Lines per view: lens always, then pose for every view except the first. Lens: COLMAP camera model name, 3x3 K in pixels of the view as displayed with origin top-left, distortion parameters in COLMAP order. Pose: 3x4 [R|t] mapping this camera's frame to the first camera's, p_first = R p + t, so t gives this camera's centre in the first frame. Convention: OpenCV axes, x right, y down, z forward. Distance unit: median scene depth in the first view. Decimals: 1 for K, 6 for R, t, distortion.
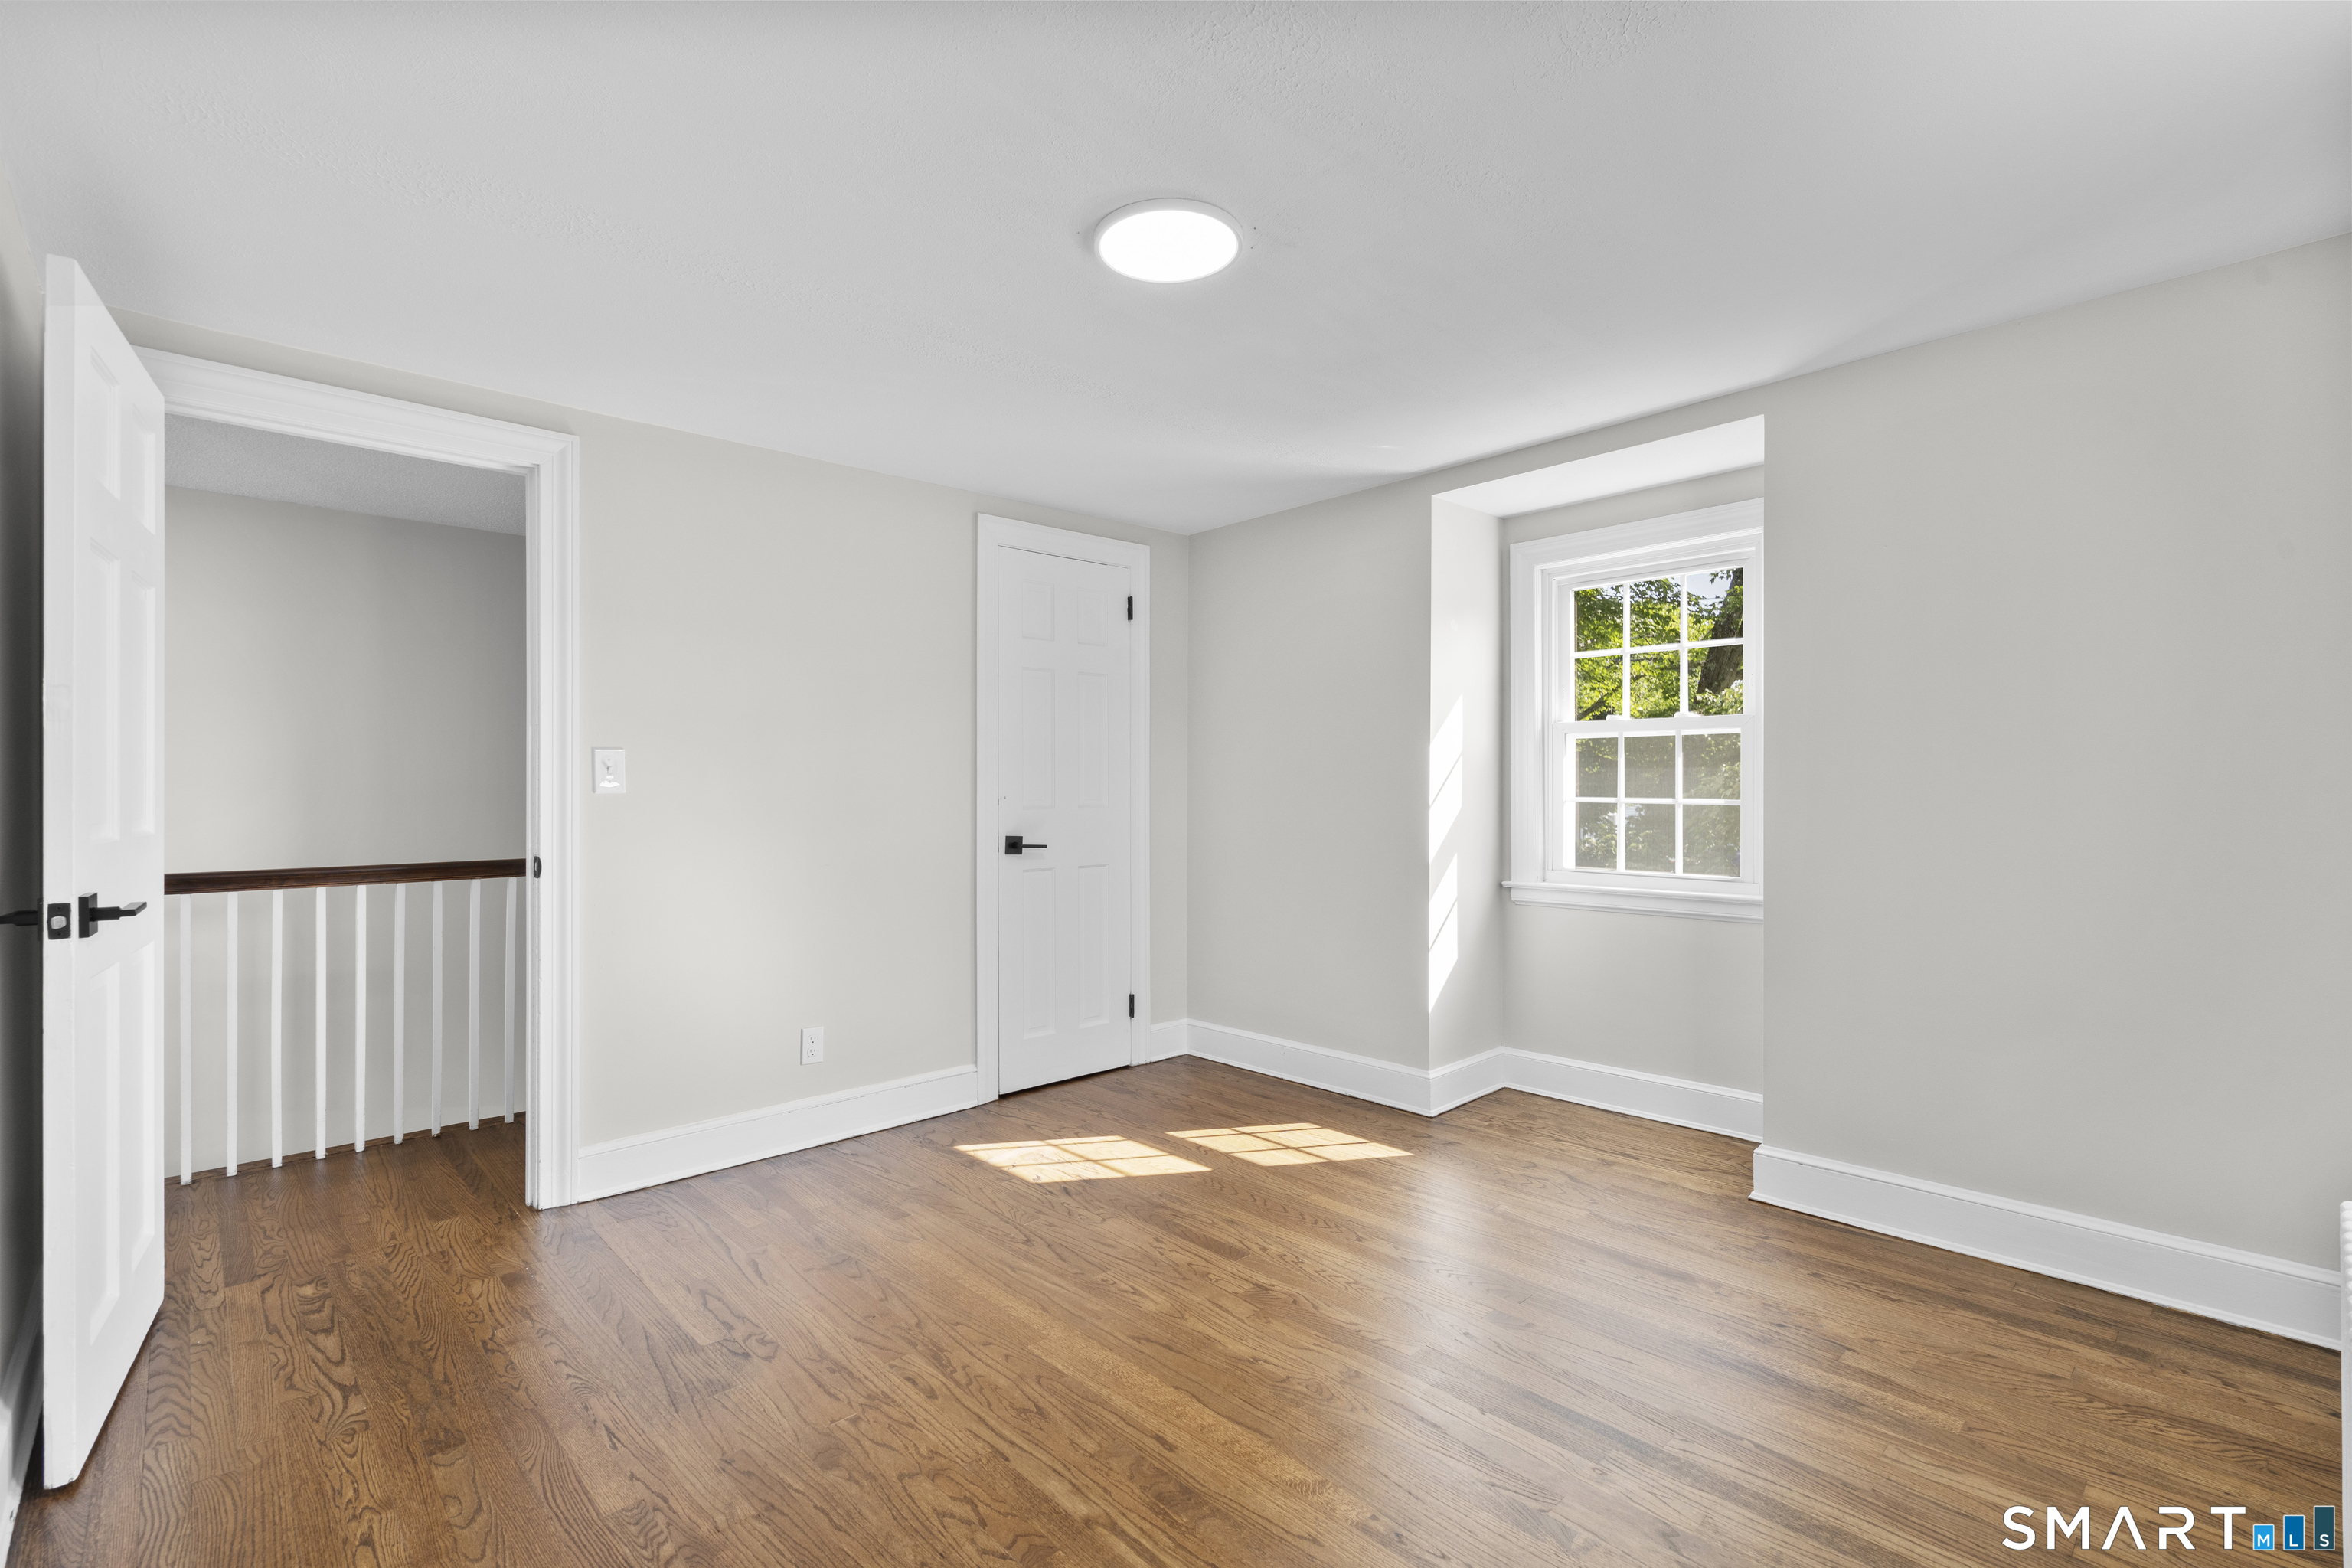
lens RADIAL K [[1045.4, 0, 1178.9], [0, 1045.4, 786.0], [0, 0, 1]] dist [-0.003375, -0.000364]
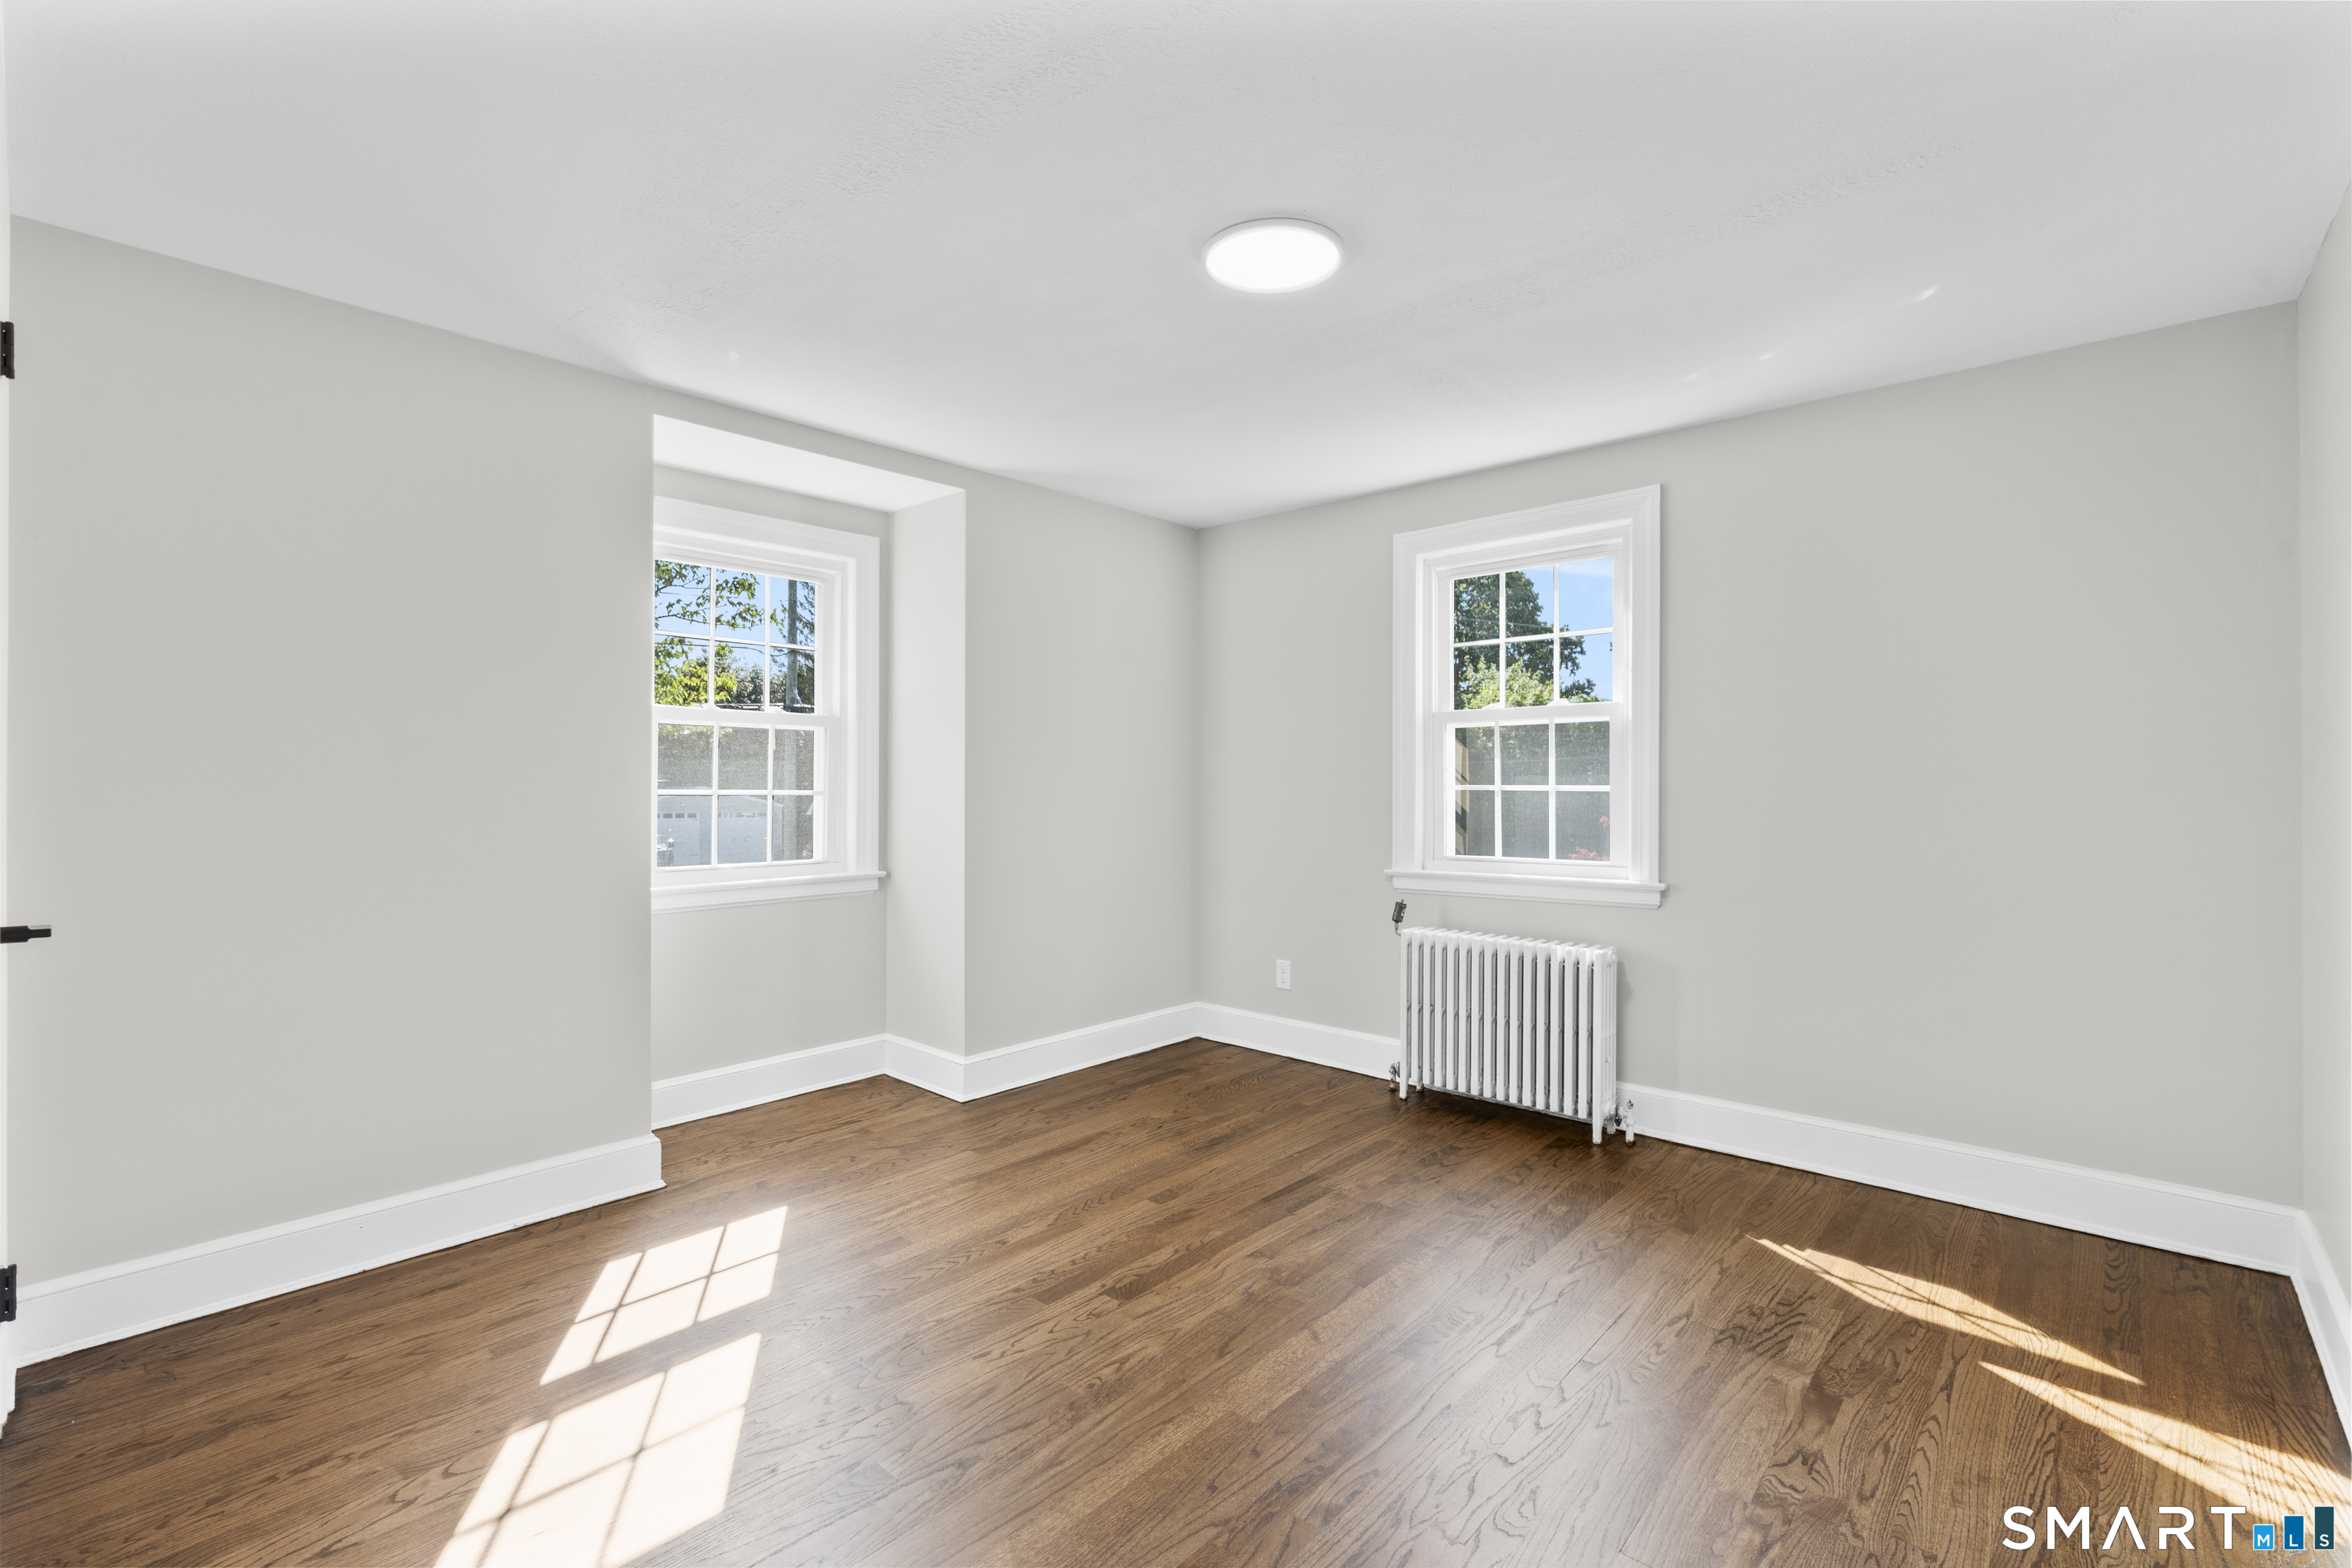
lens RADIAL K [[1045.4, 0, 1178.9], [0, 1045.4, 786.0], [0, 0, 1]] dist [-0.003375, -0.000364]
pose [[-0.083887, -0.003849, 0.996468, -0.898722], [-0.004987, 0.999982, 0.003443, 0.003384], [-0.996463, -0.004681, -0.083905, 1.017712]]
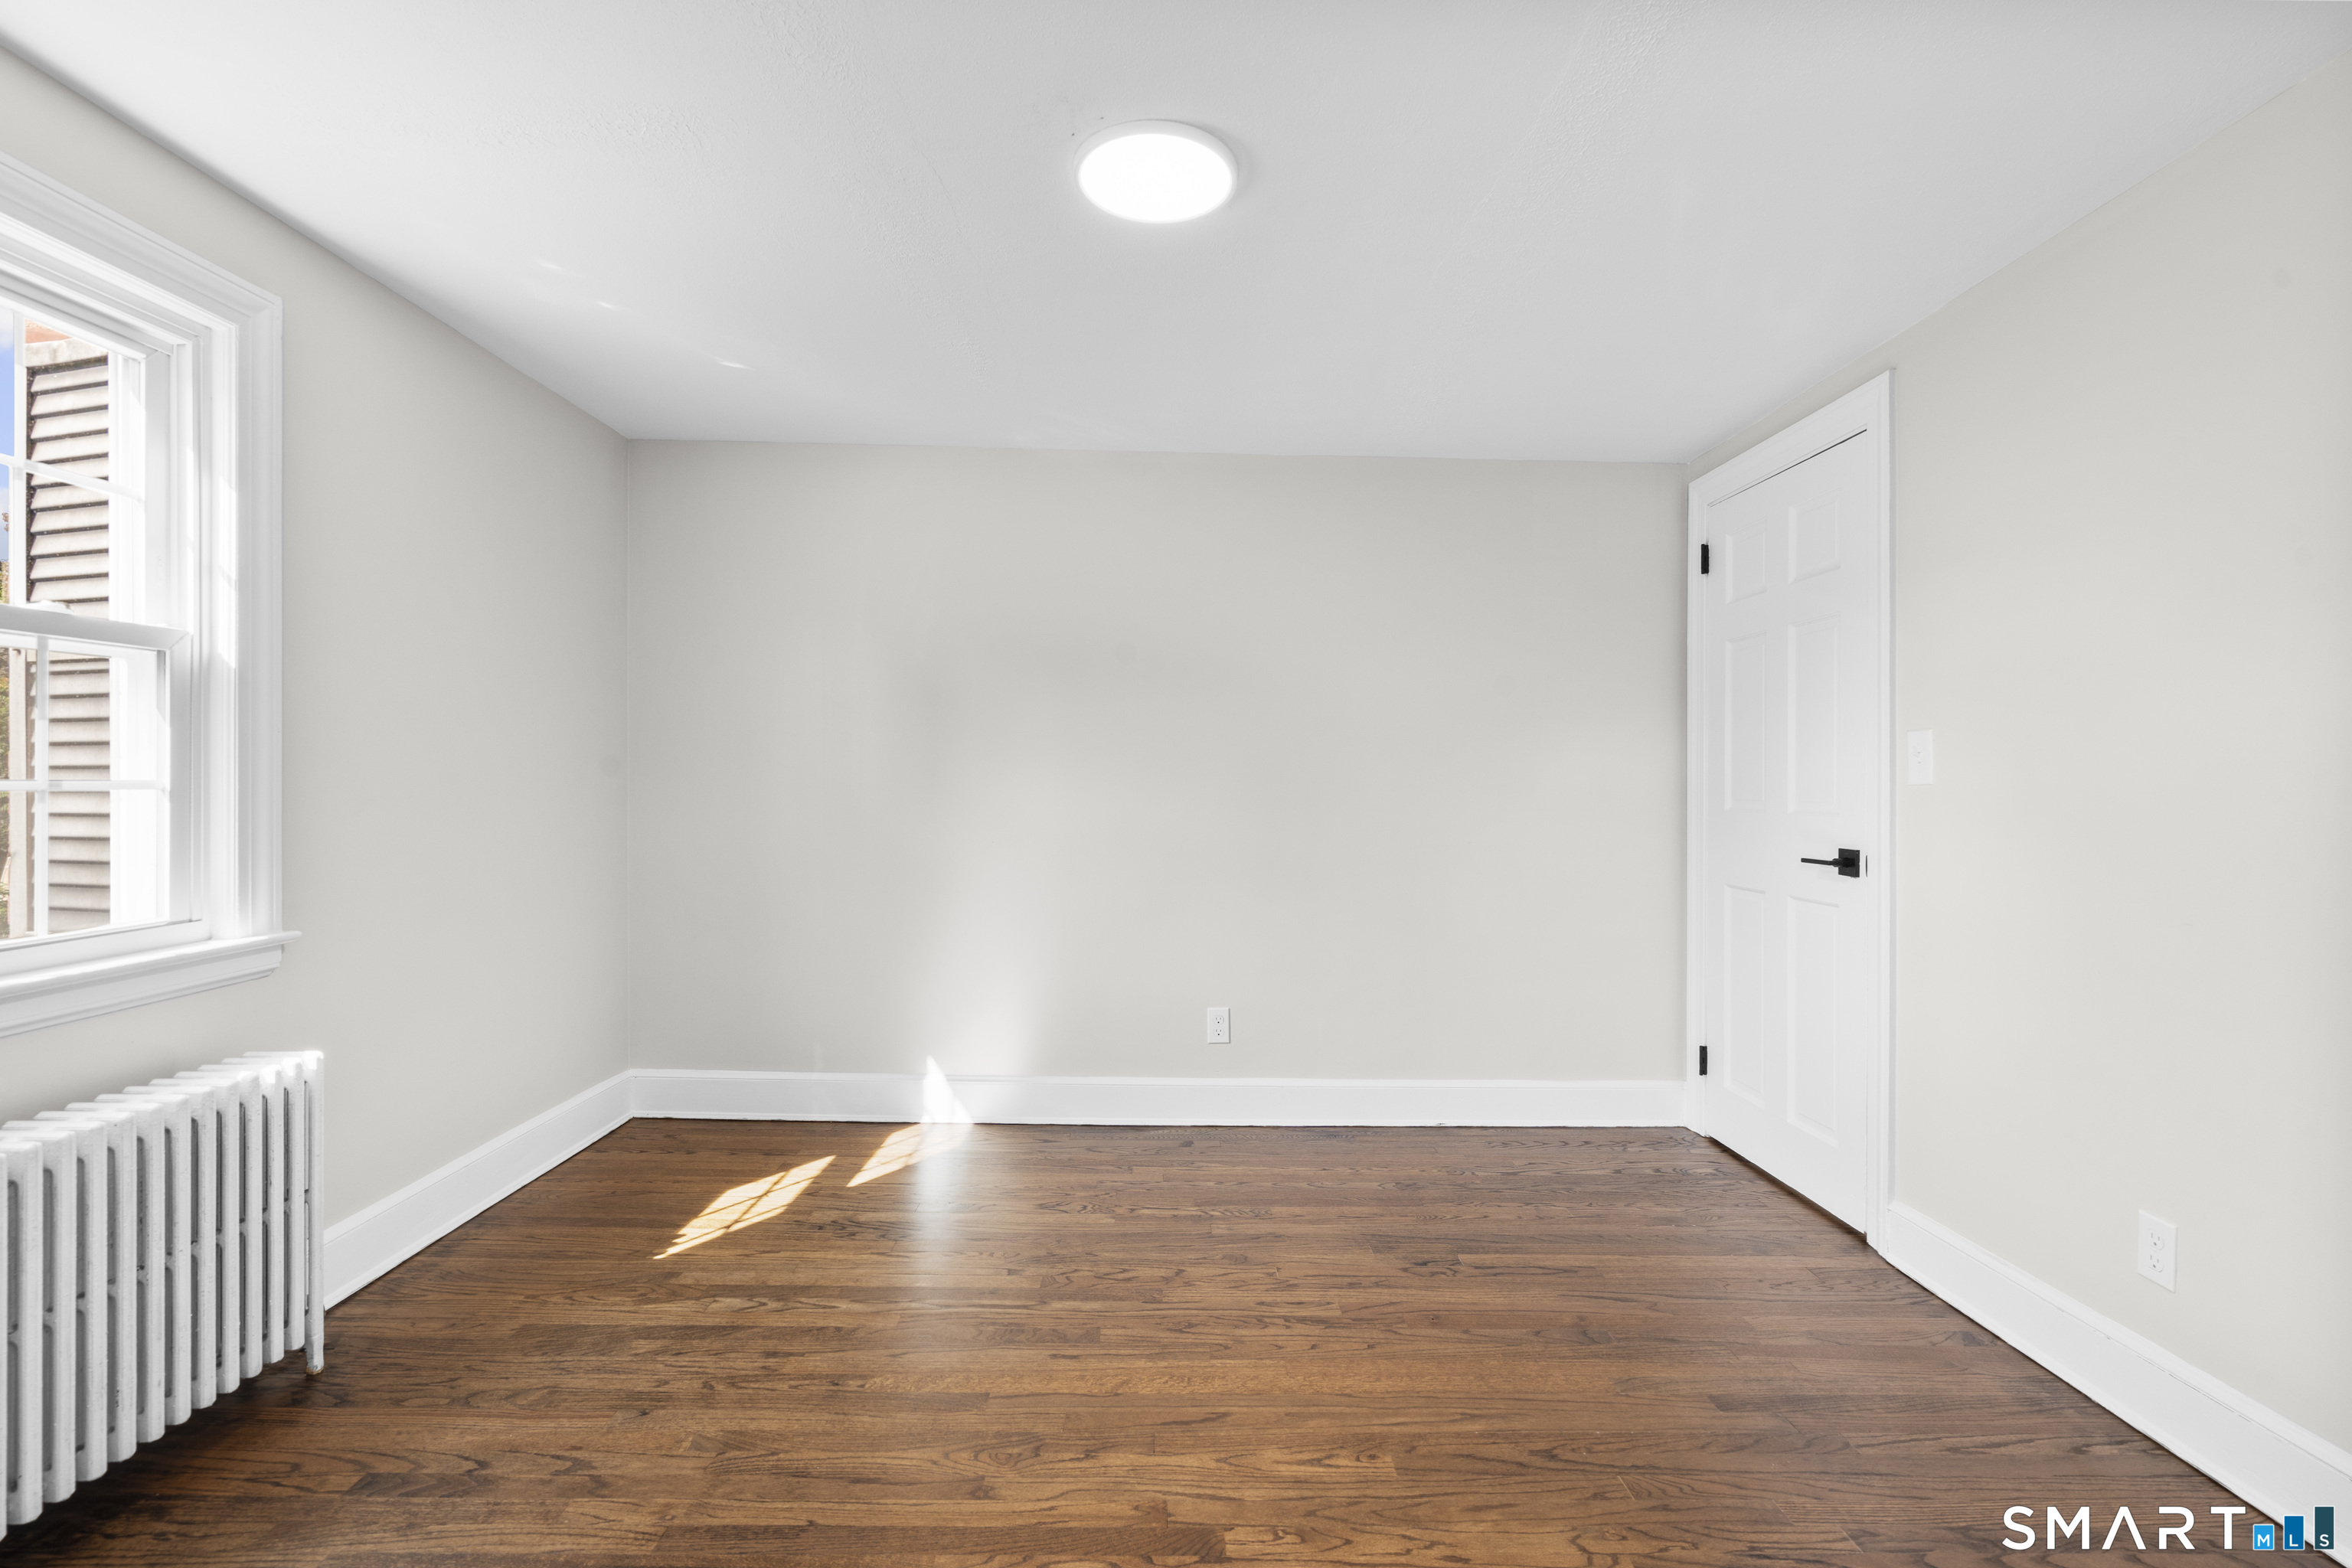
lens RADIAL K [[1080.8, 0, 1176.0], [0, 1080.8, 784.0], [0, 0, 1]] dist [-0.001501, 0.000173]
pose [[-0.678700, -0.000609, -0.734415, 0.576387], [-0.001093, 0.999999, 0.000181, 0.010112], [0.734414, 0.000926, -0.678701, 1.426622]]
